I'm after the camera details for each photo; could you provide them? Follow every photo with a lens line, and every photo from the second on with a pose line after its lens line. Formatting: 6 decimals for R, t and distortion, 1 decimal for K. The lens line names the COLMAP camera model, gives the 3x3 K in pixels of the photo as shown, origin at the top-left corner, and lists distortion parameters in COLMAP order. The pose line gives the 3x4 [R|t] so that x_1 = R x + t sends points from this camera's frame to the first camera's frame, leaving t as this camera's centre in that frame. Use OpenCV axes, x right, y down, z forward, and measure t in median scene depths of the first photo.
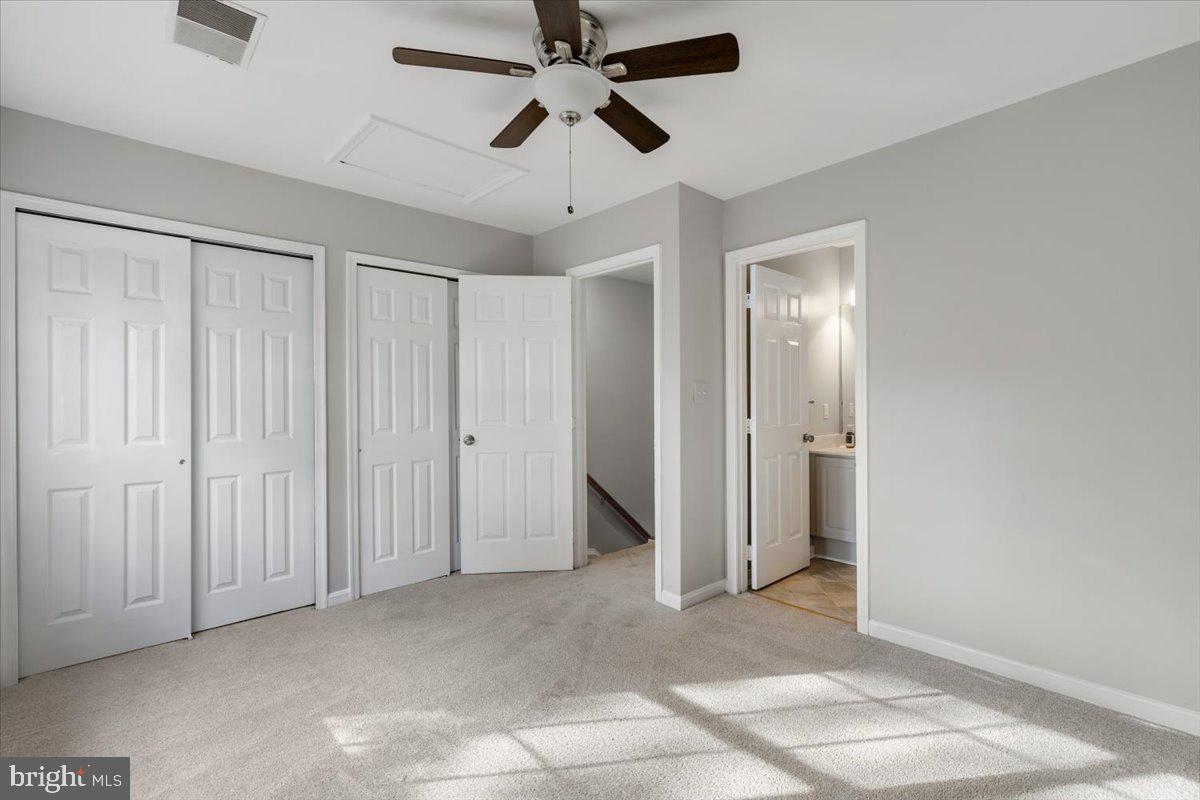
lens RADIAL K [[532.1, 0, 605.5], [0, 532.1, 398.5], [0, 0, 1]] dist [-0.000278, -0.000126]
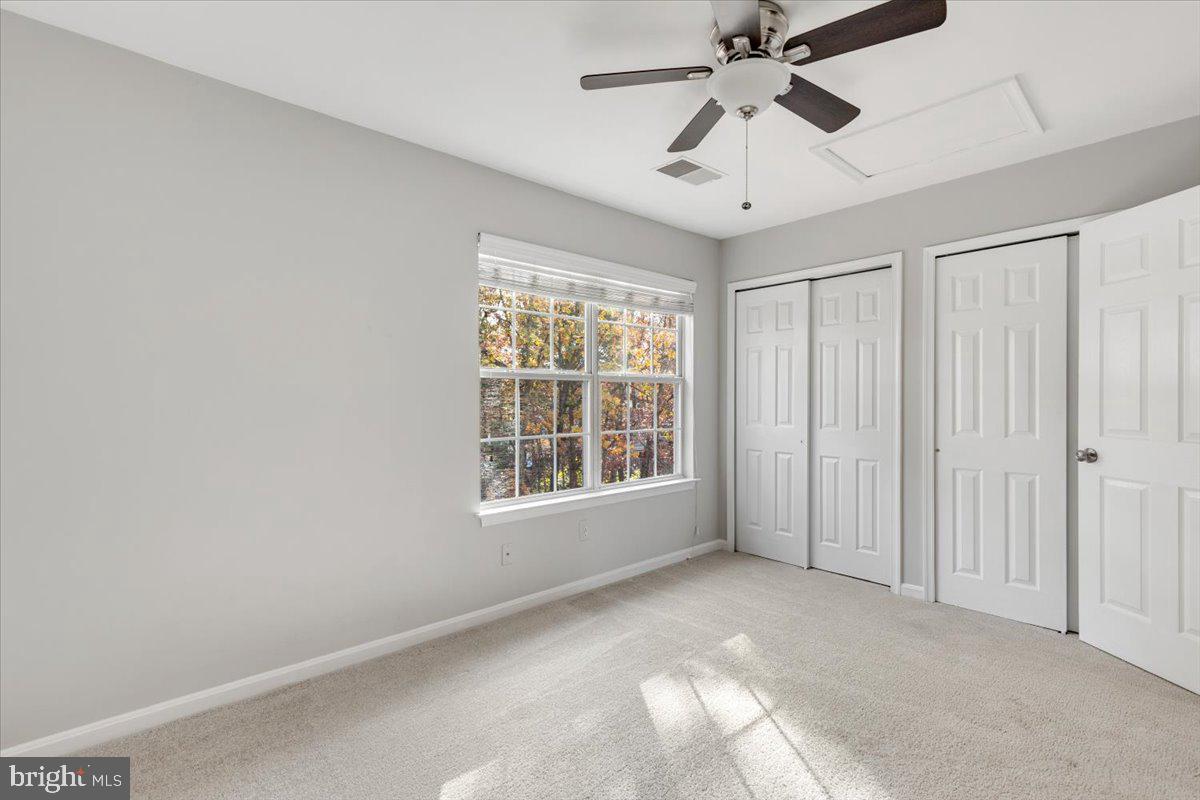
lens RADIAL K [[532.1, 0, 605.5], [0, 532.1, 398.5], [0, 0, 1]] dist [-0.000278, -0.000126]
pose [[0.002383, 0.008075, -0.999965, 0.524263], [0.001971, 0.999965, 0.008080, -0.005173], [0.999995, -0.001990, 0.002367, 0.416109]]
